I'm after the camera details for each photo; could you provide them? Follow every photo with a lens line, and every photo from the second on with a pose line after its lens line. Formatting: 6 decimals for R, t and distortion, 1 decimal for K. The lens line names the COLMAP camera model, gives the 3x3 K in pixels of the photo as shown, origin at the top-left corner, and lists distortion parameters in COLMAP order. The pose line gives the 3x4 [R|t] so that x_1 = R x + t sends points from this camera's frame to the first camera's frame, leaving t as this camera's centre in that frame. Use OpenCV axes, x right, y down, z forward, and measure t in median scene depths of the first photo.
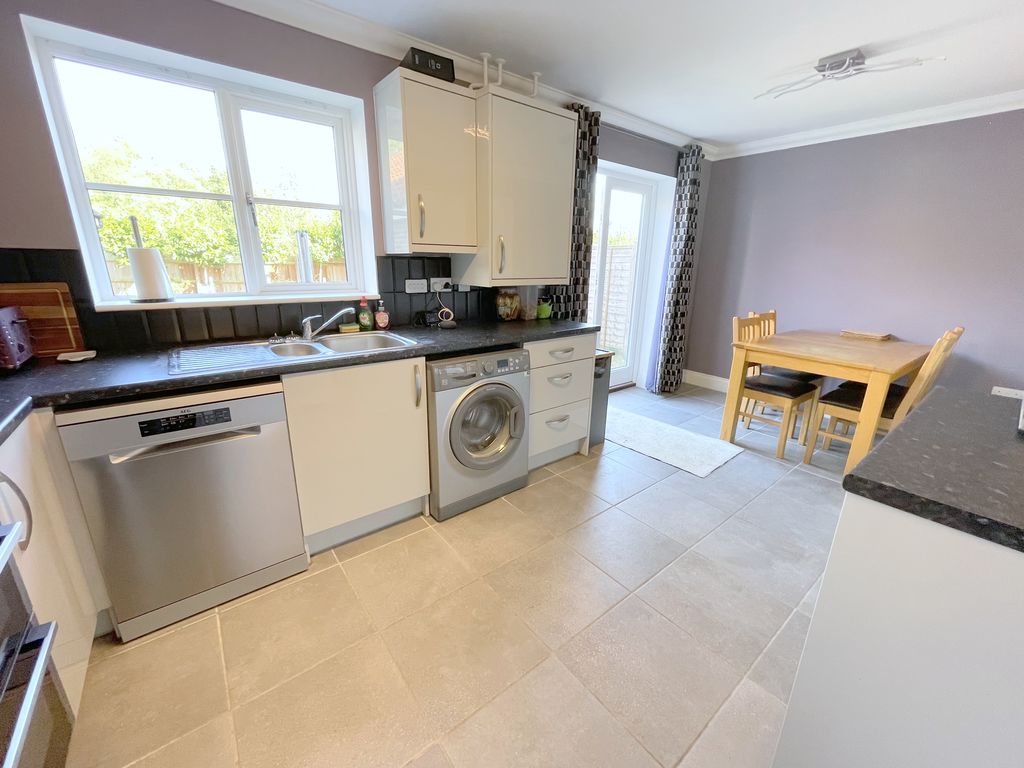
lens RADIAL K [[417.3, 0, 502.2], [0, 417.3, 384.8], [0, 0, 1]] dist [-0.002610, -0.000004]
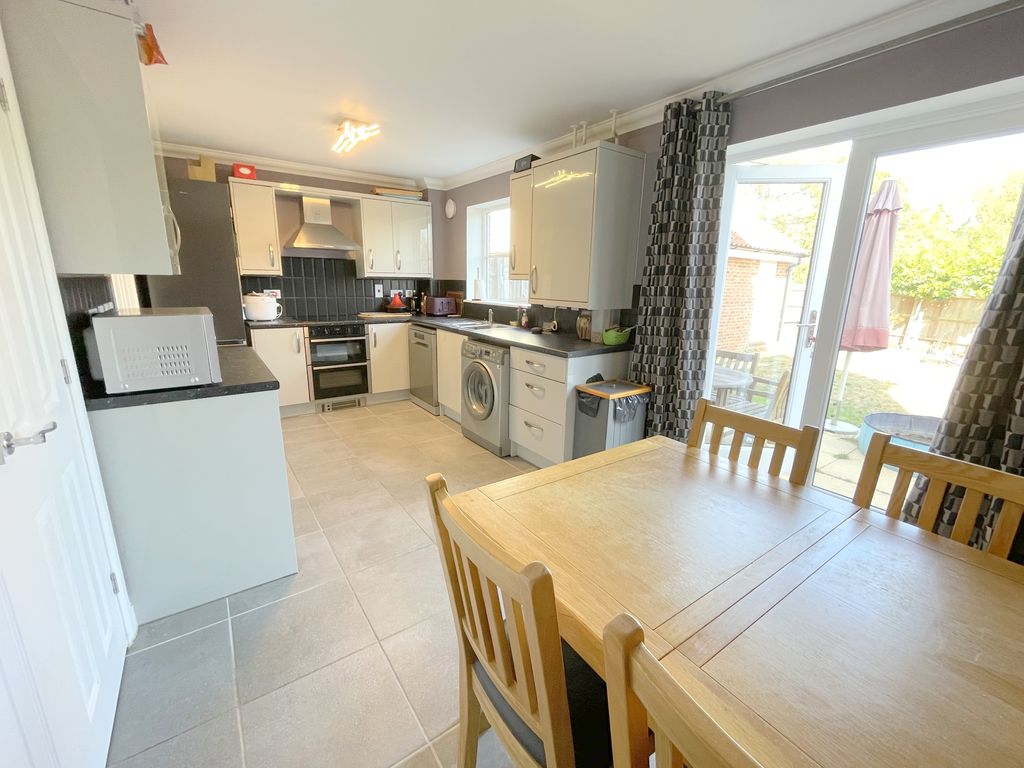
lens RADIAL K [[417.3, 0, 508.8], [0, 417.3, 380.1], [0, 0, 1]] dist [-0.002610, -0.000004]
pose [[-0.034957, 0.217326, -0.975473, 1.491825], [-0.301718, 0.928230, 0.217613, -0.313251], [0.952756, 0.301925, 0.033123, 1.085767]]
